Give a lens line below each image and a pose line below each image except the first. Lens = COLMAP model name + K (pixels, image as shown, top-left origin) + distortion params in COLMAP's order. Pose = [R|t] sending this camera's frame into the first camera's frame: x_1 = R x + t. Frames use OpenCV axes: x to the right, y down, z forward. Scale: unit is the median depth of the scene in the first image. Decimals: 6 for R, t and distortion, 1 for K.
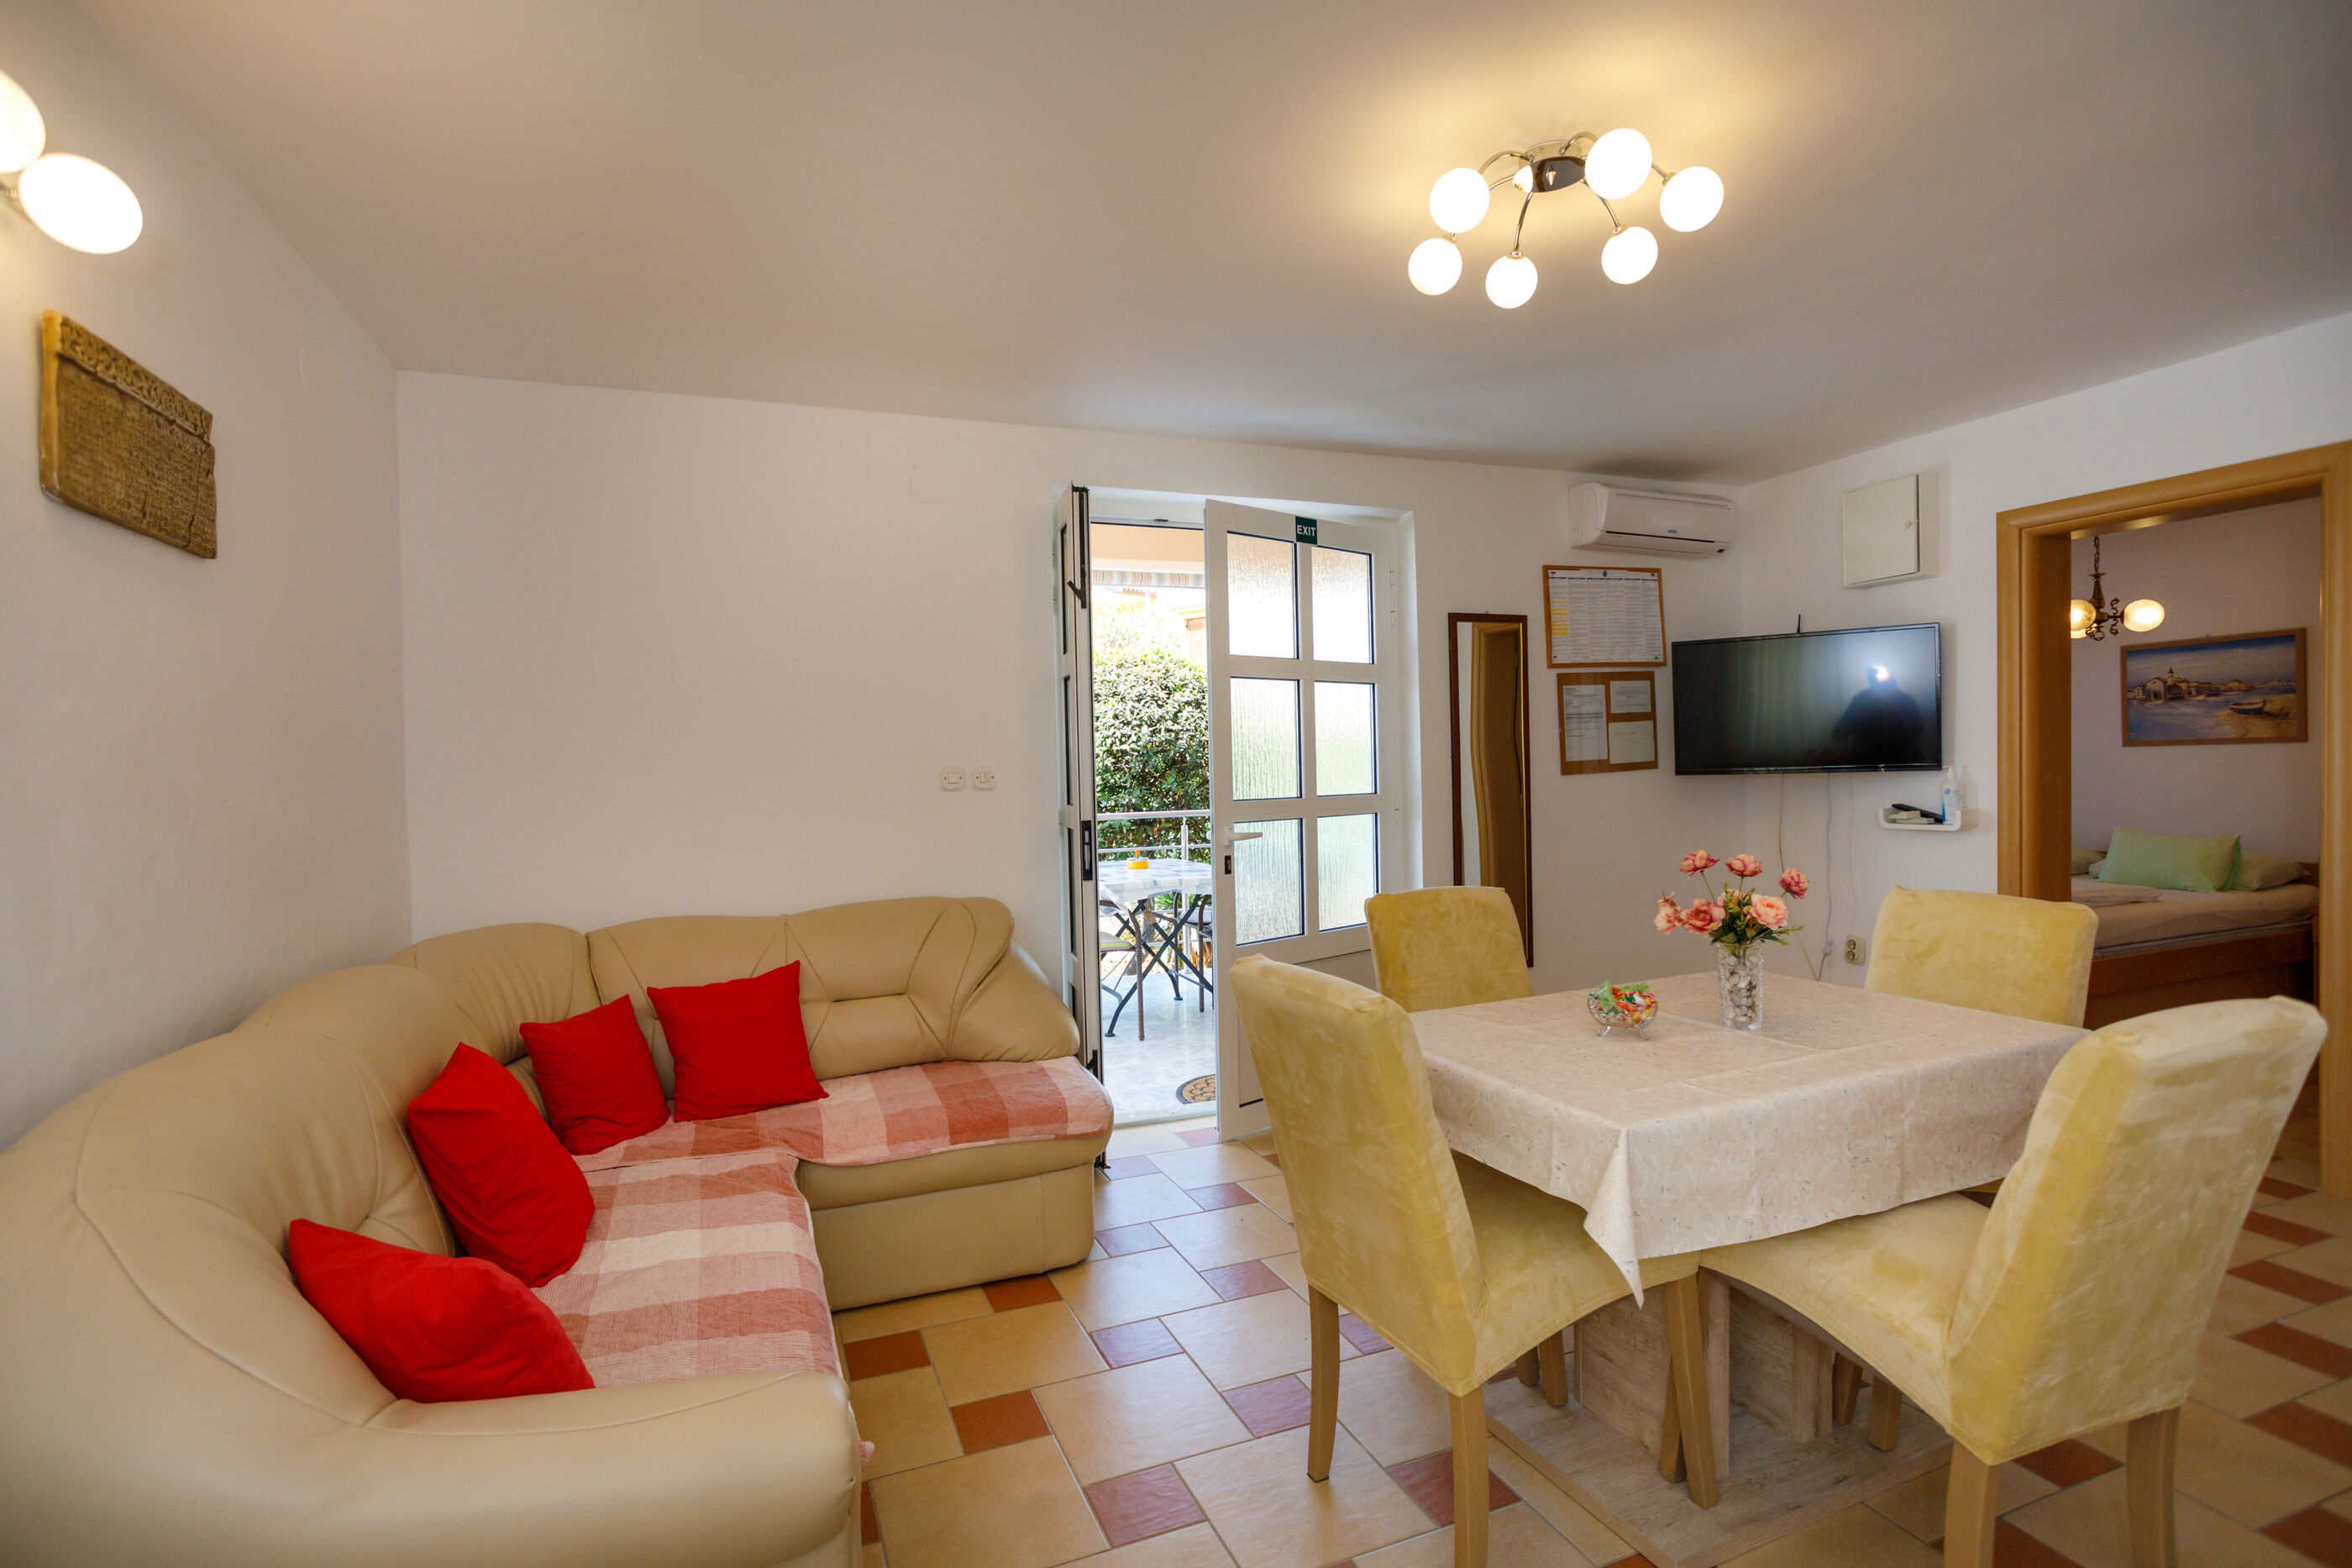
lens RADIAL K [[1165.8, 0, 1153.5], [0, 1165.8, 784.1], [0, 0, 1]] dist [-0.032370, 0.024557]
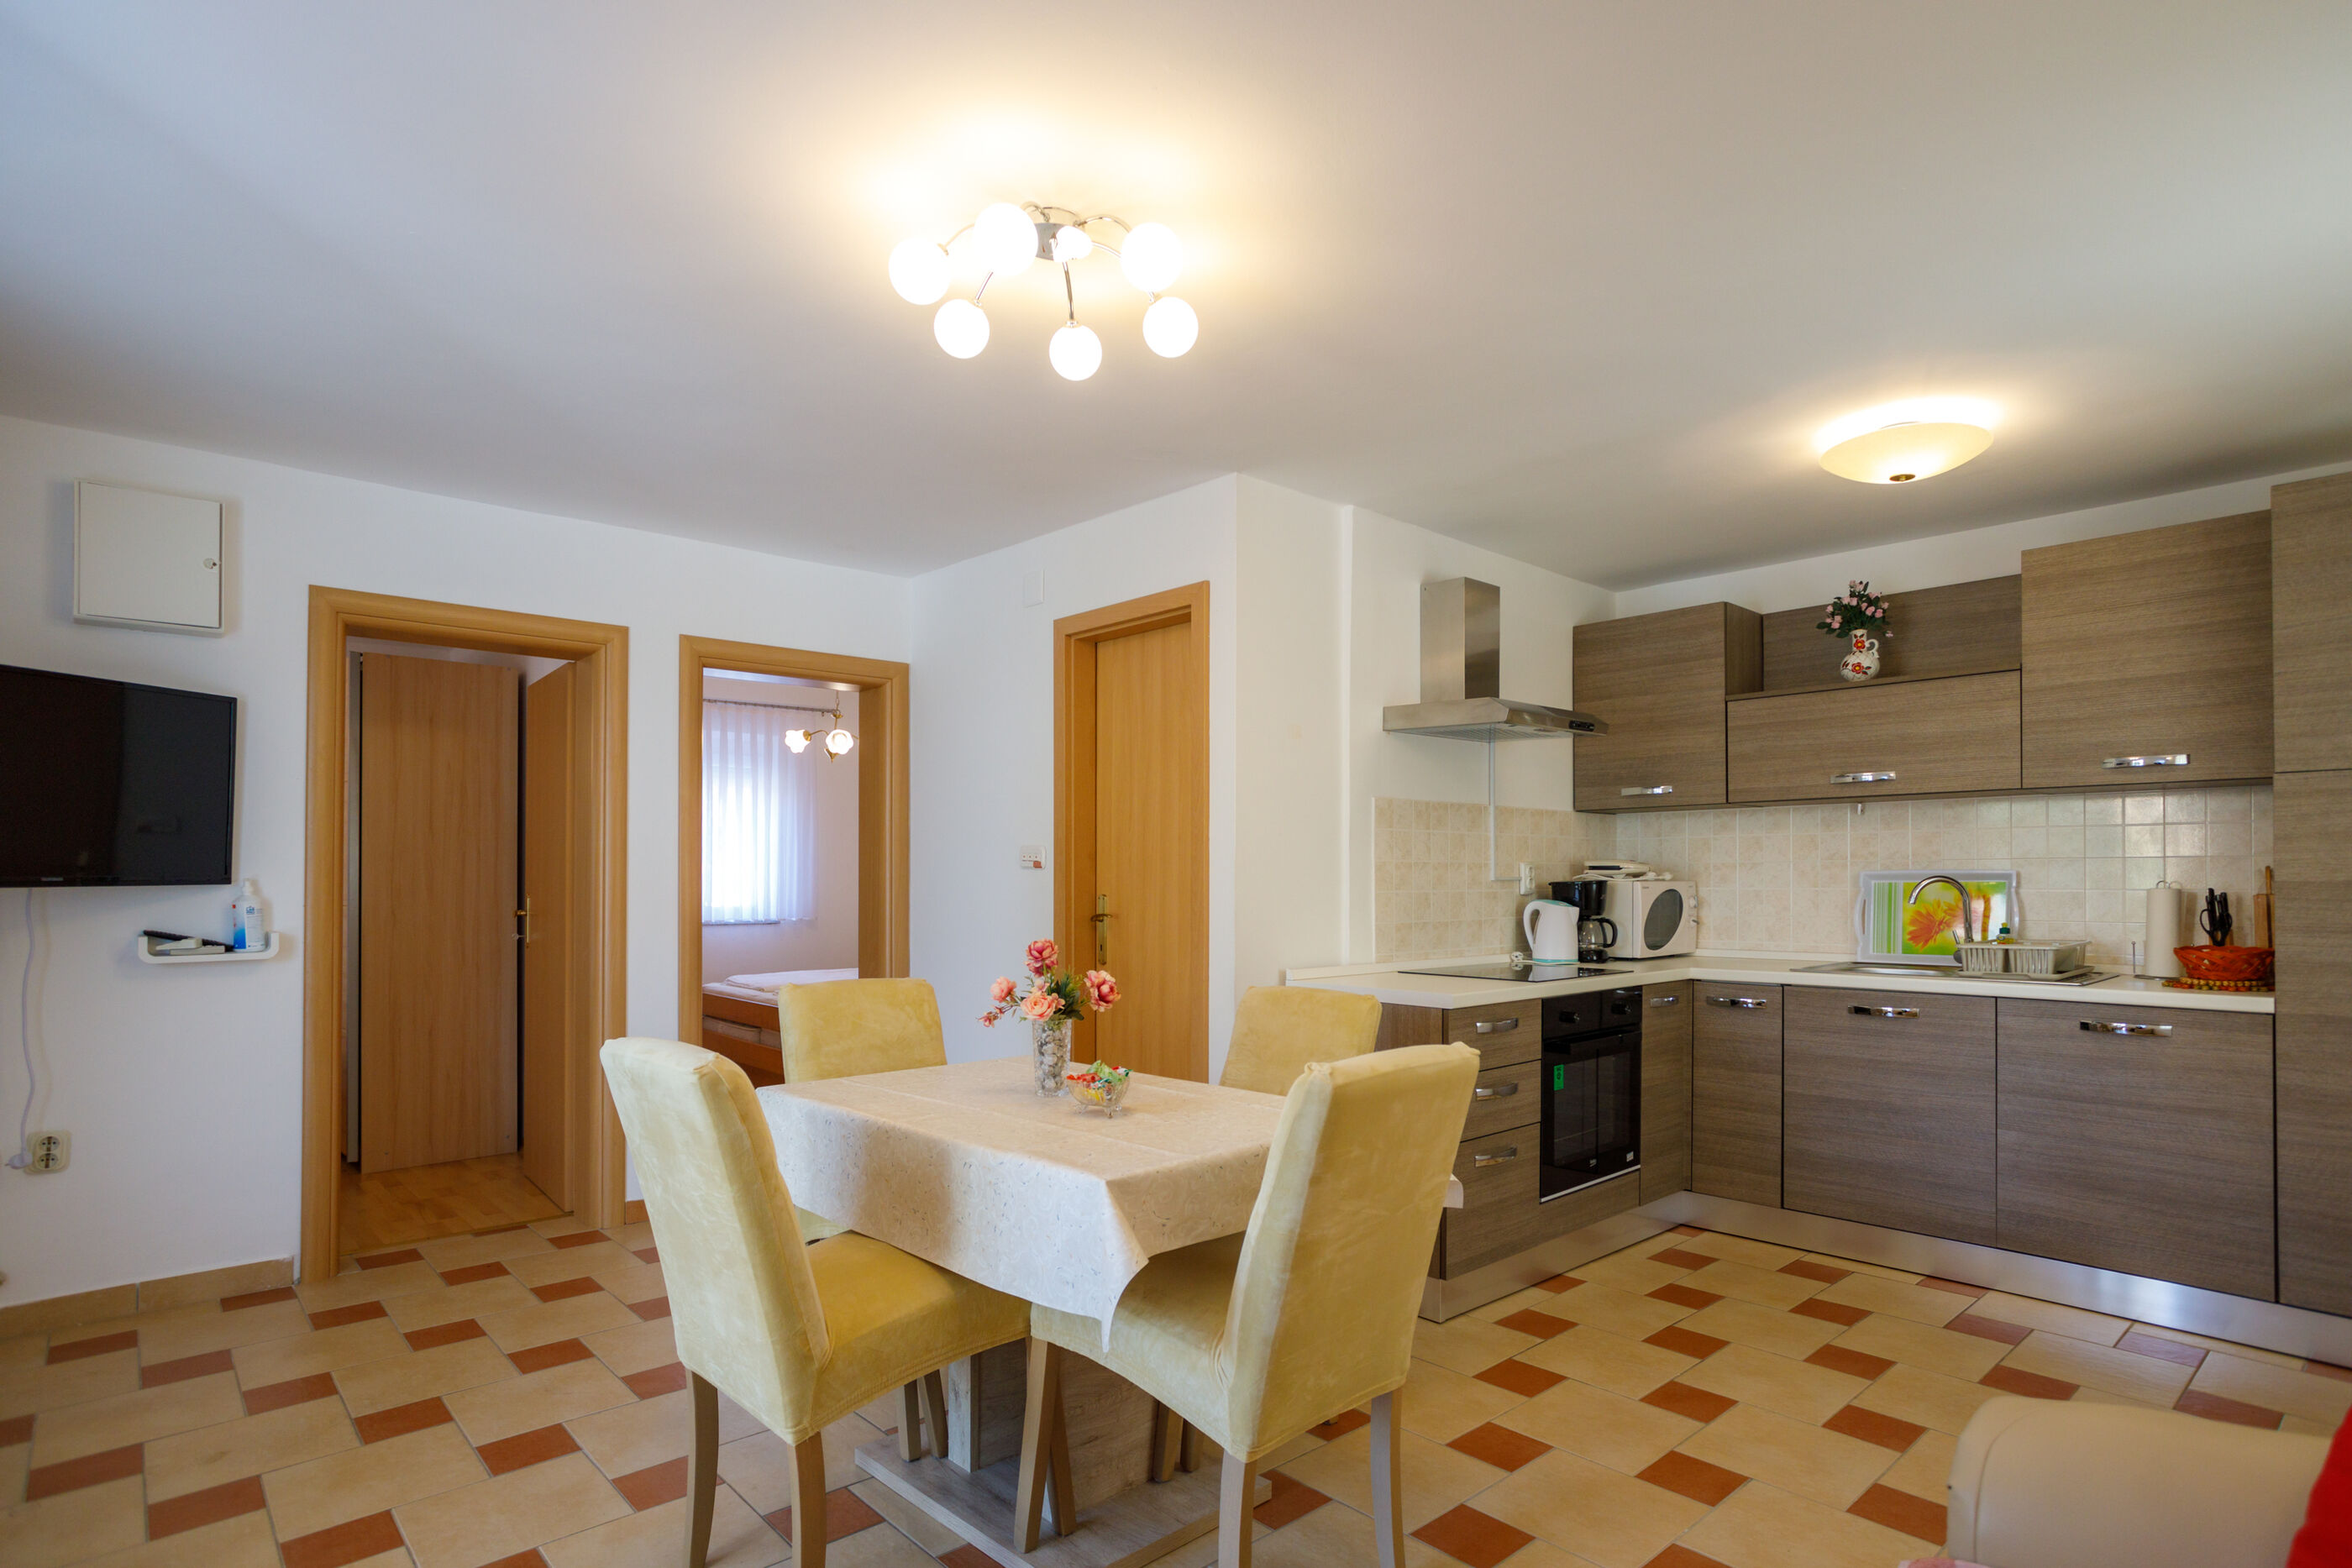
lens RADIAL K [[1195.1, 0, 1300.0], [0, 1195.1, 869.8], [0, 0, 1]] dist [-0.015484, 0.010373]
pose [[-0.397390, 0.030359, 0.917148, -0.312990], [0.025872, 0.999426, -0.021873, 0.012749], [-0.917285, 0.015036, -0.397947, 0.598579]]
